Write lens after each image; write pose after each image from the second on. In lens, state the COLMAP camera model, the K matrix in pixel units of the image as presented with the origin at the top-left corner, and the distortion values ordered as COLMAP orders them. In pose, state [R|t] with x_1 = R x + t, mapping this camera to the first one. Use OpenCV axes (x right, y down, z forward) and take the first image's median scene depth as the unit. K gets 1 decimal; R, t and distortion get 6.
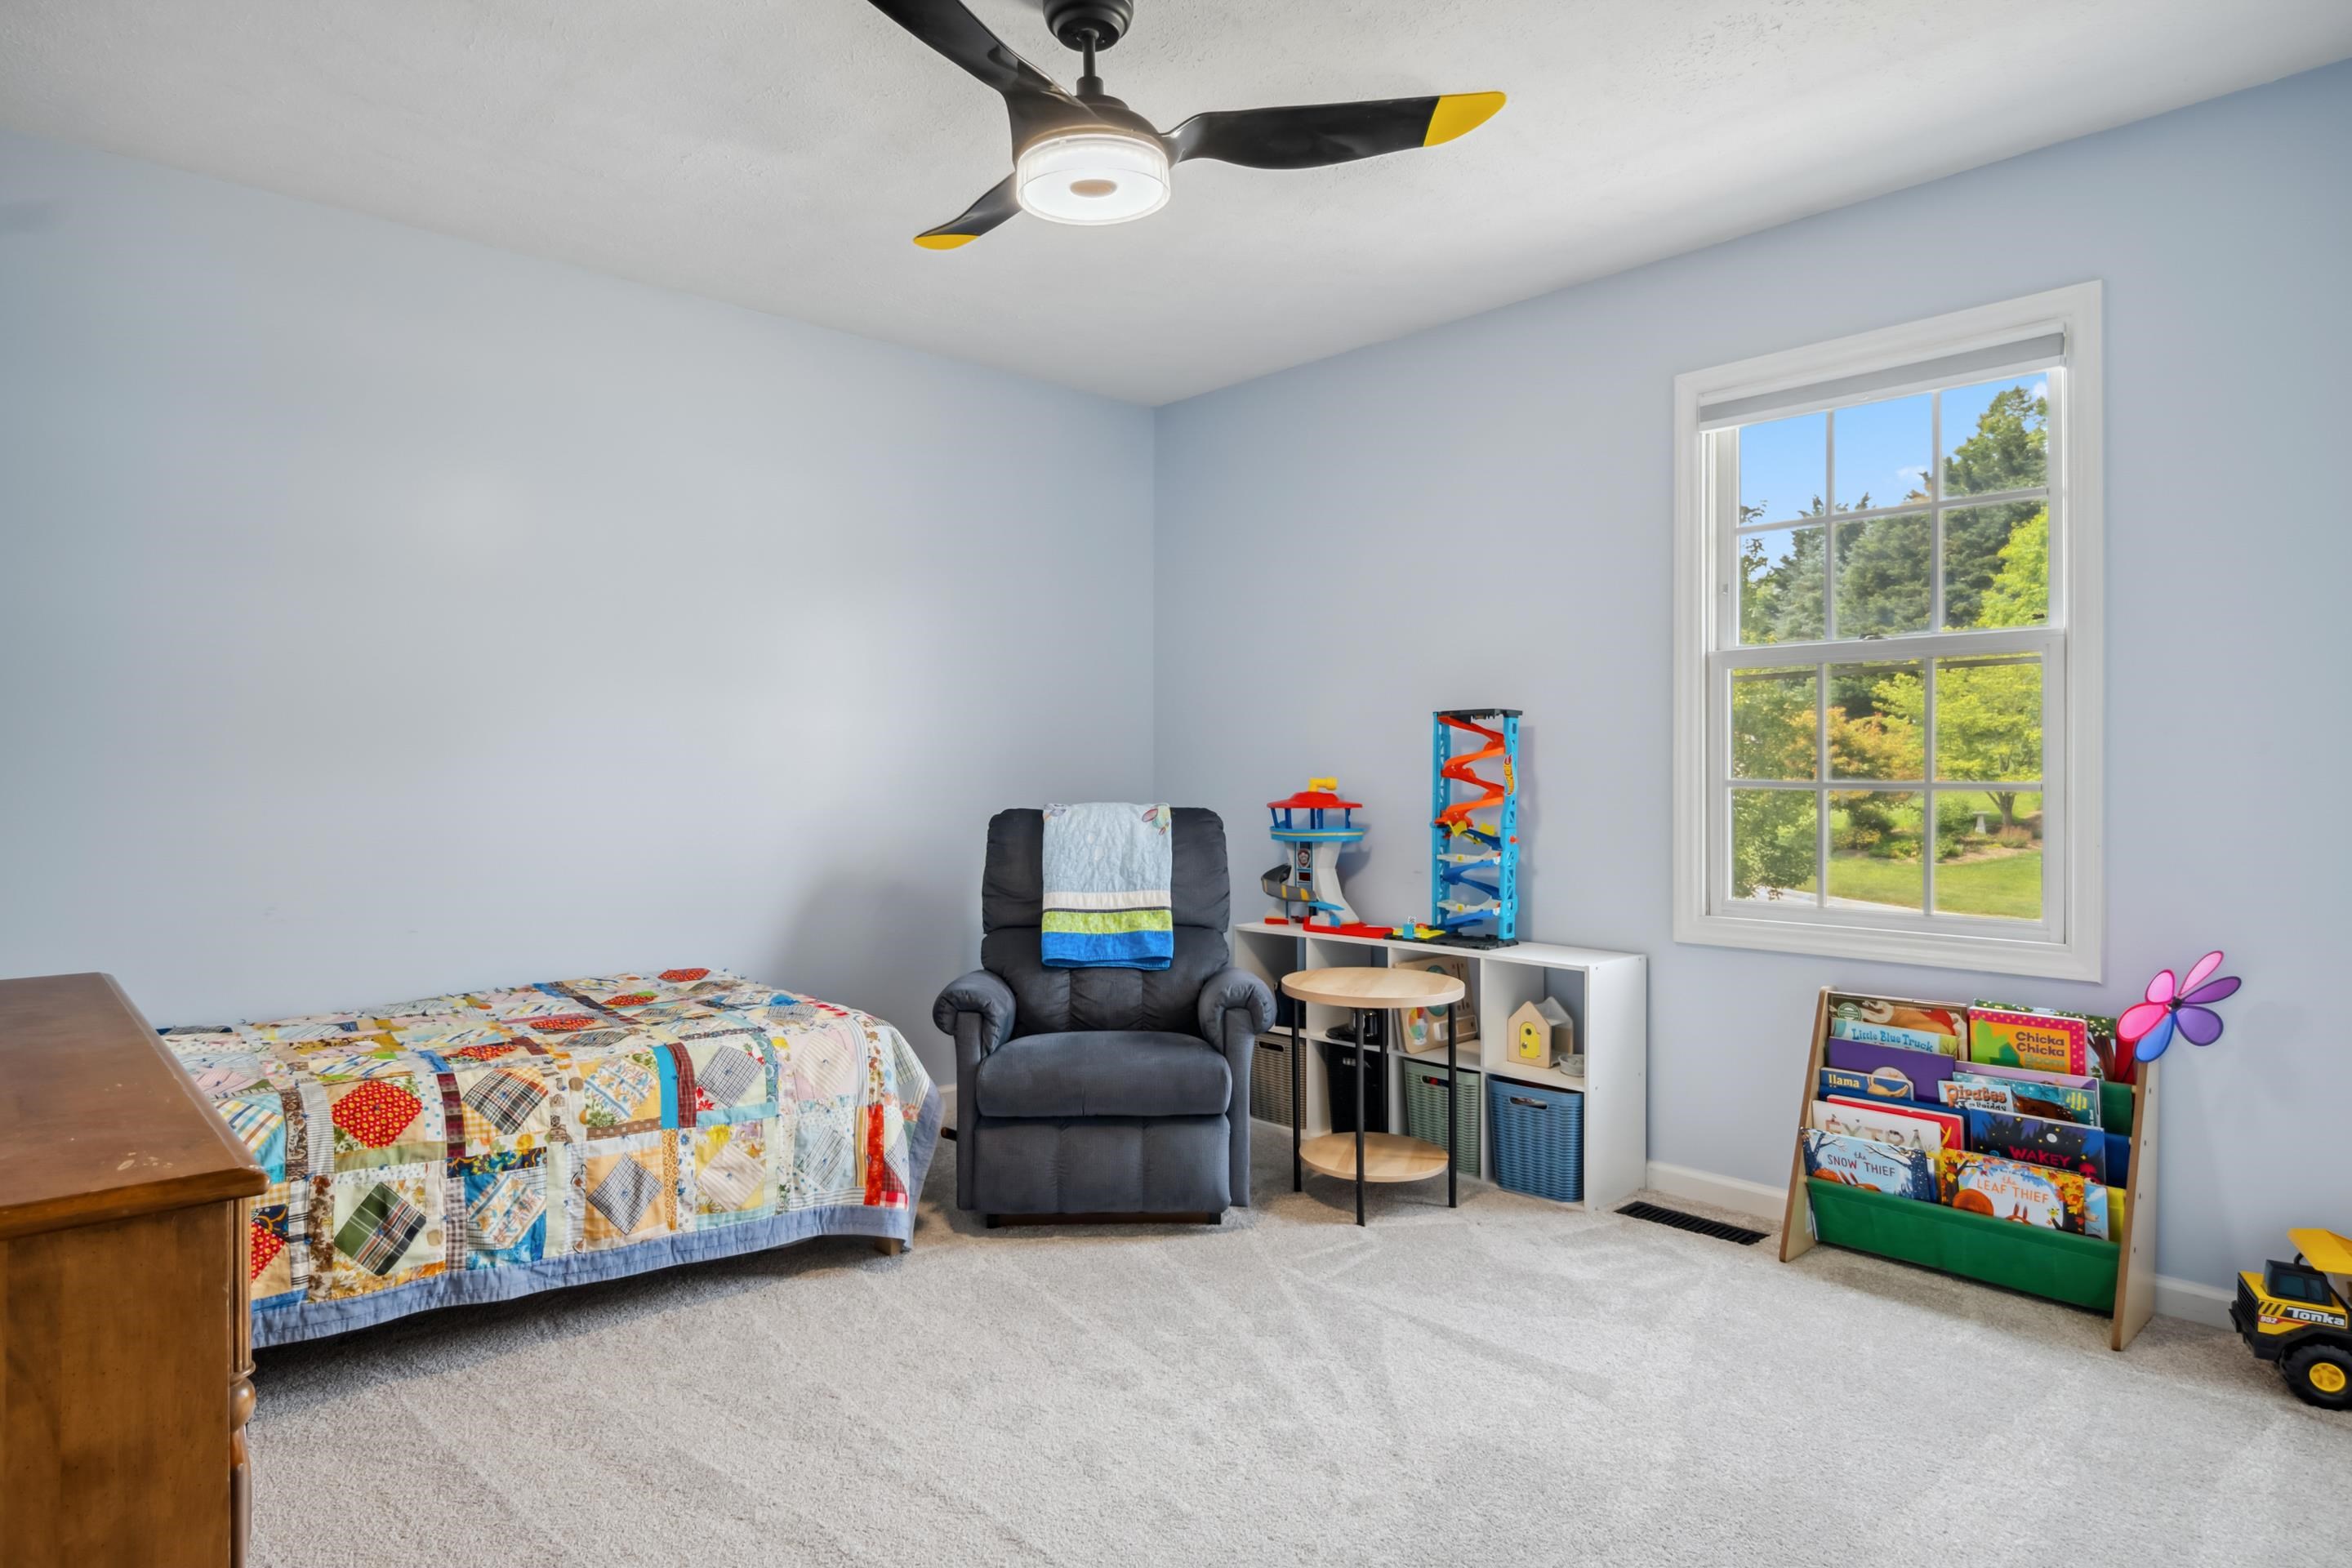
lens RADIAL K [[1310.7, 0, 1177.6], [0, 1310.7, 776.3], [0, 0, 1]] dist [0.002008, -0.001952]
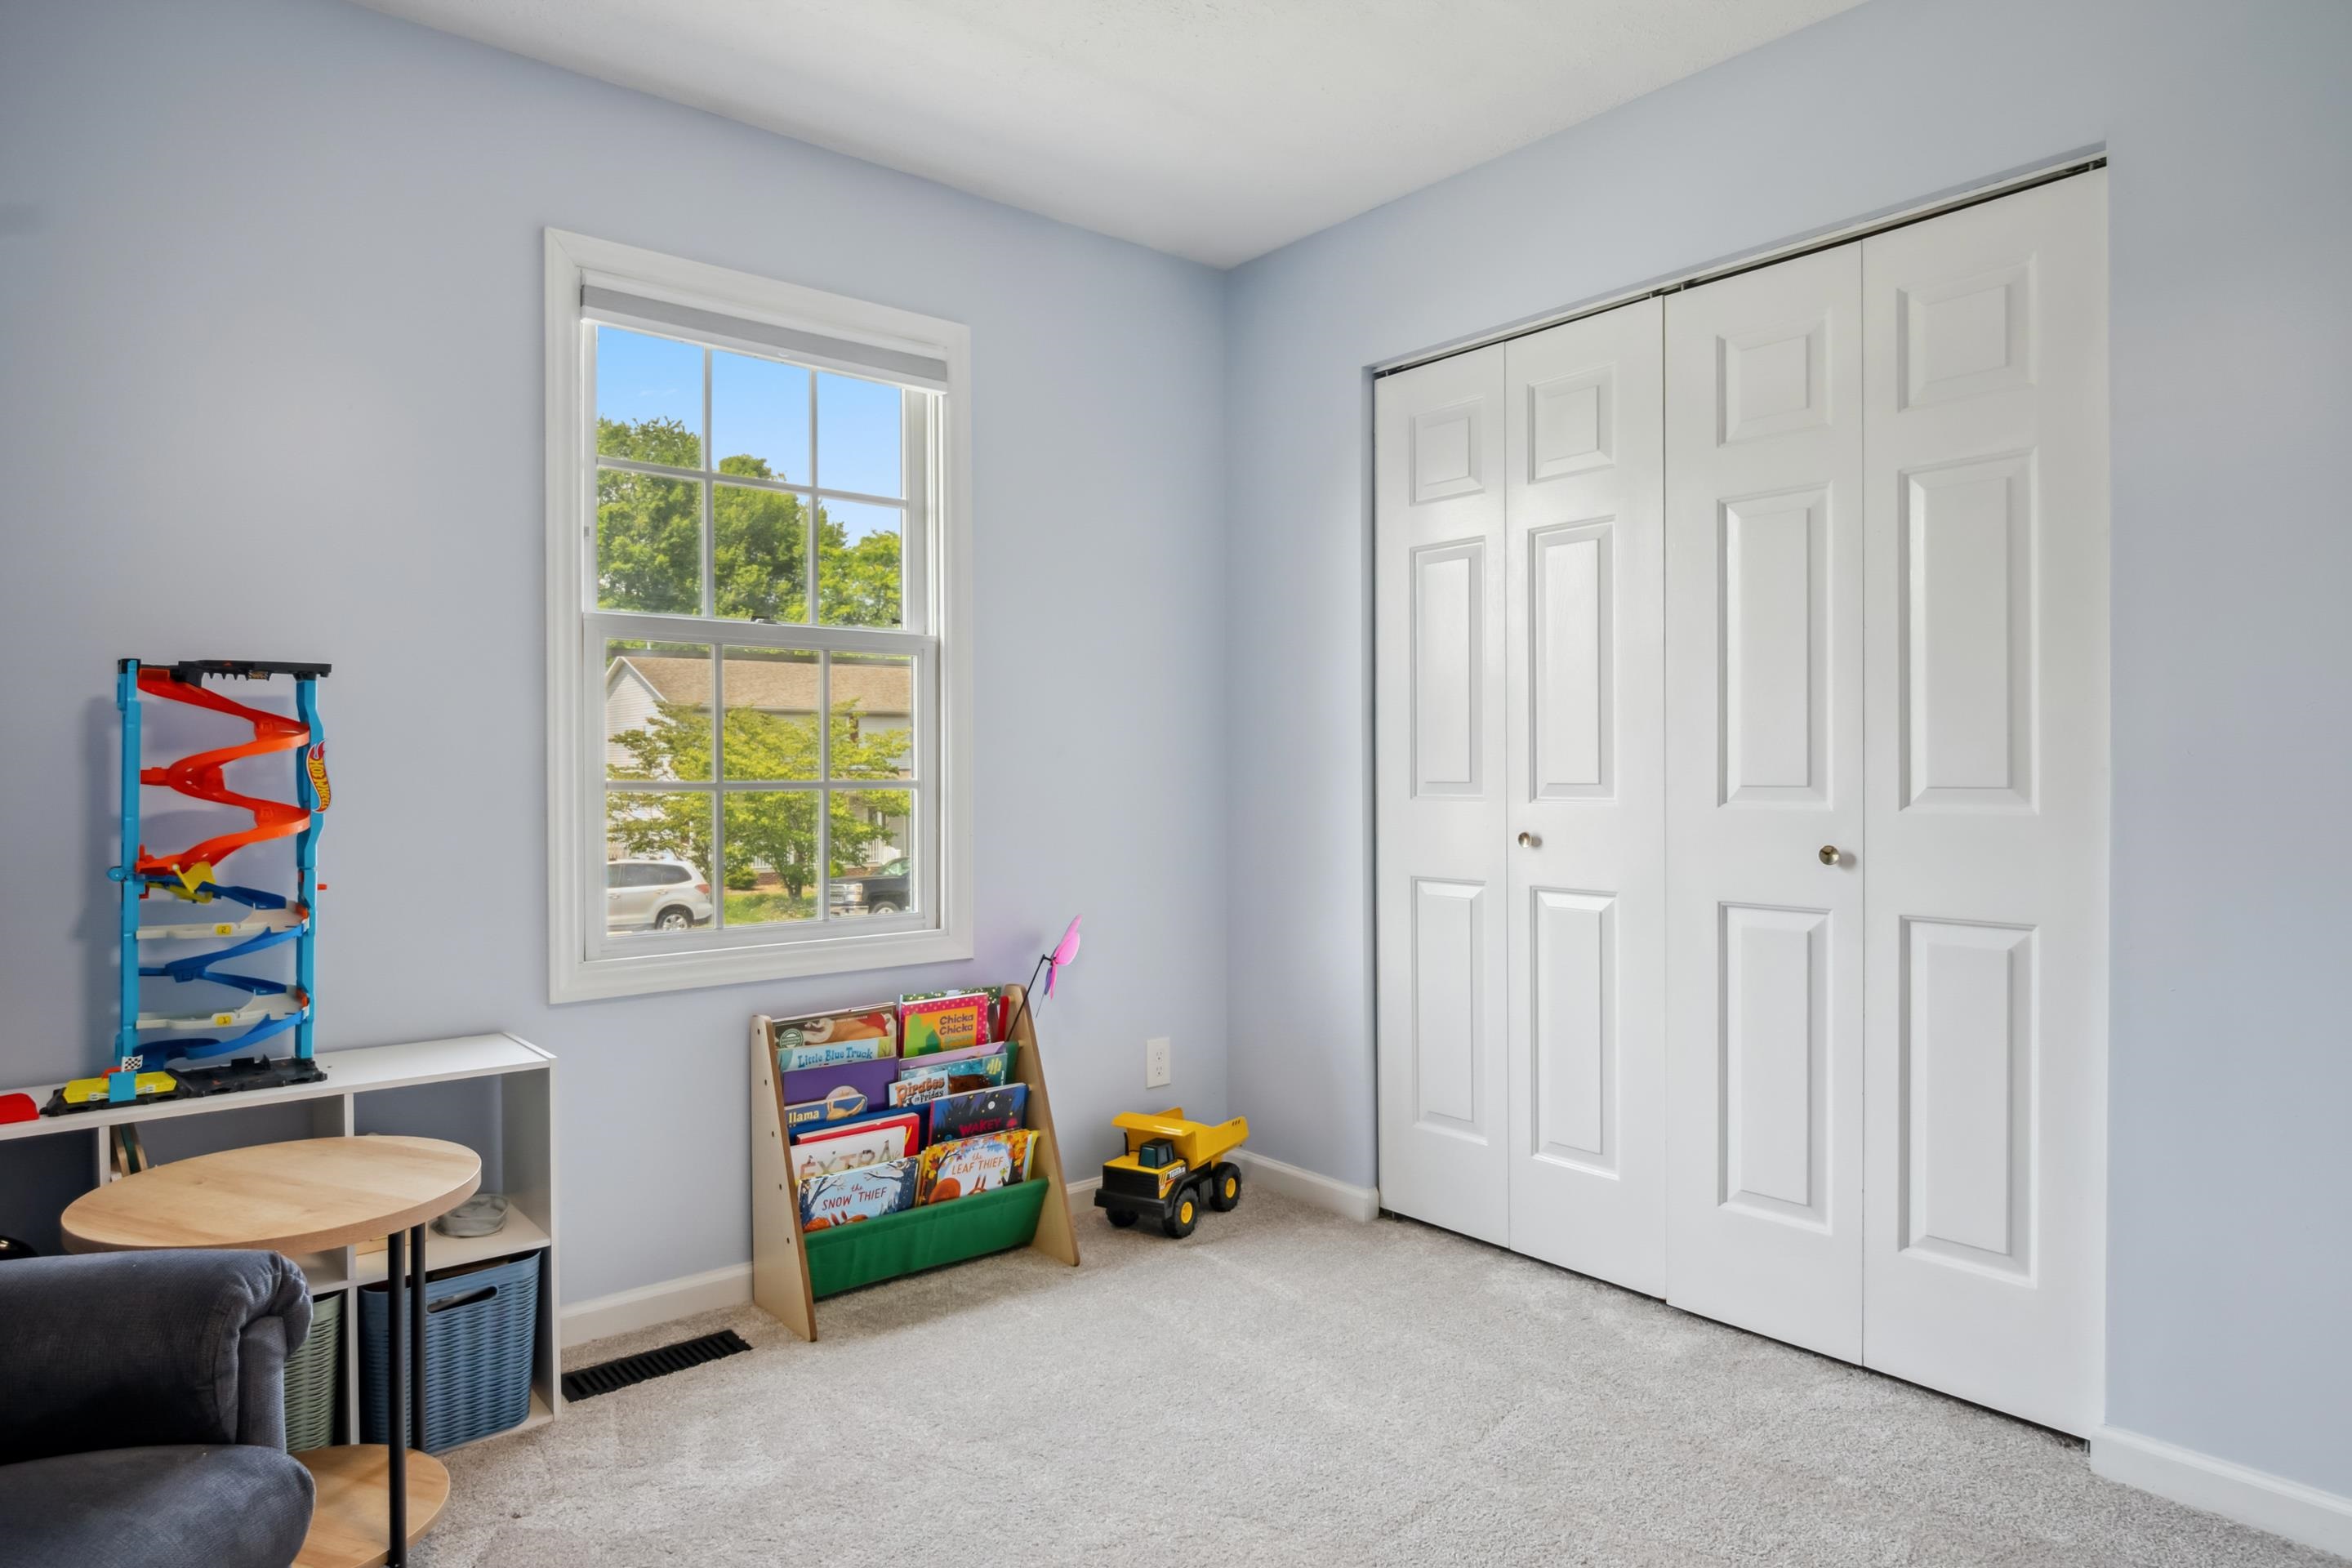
lens RADIAL K [[1310.7, 0, 1177.1], [0, 1310.7, 781.0], [0, 0, 1]] dist [0.002008, -0.001952]
pose [[0.089421, -0.012167, 0.995920, -0.372080], [0.007823, 0.999903, 0.011514, -0.004430], [-0.995963, 0.006761, 0.089507, 0.694082]]
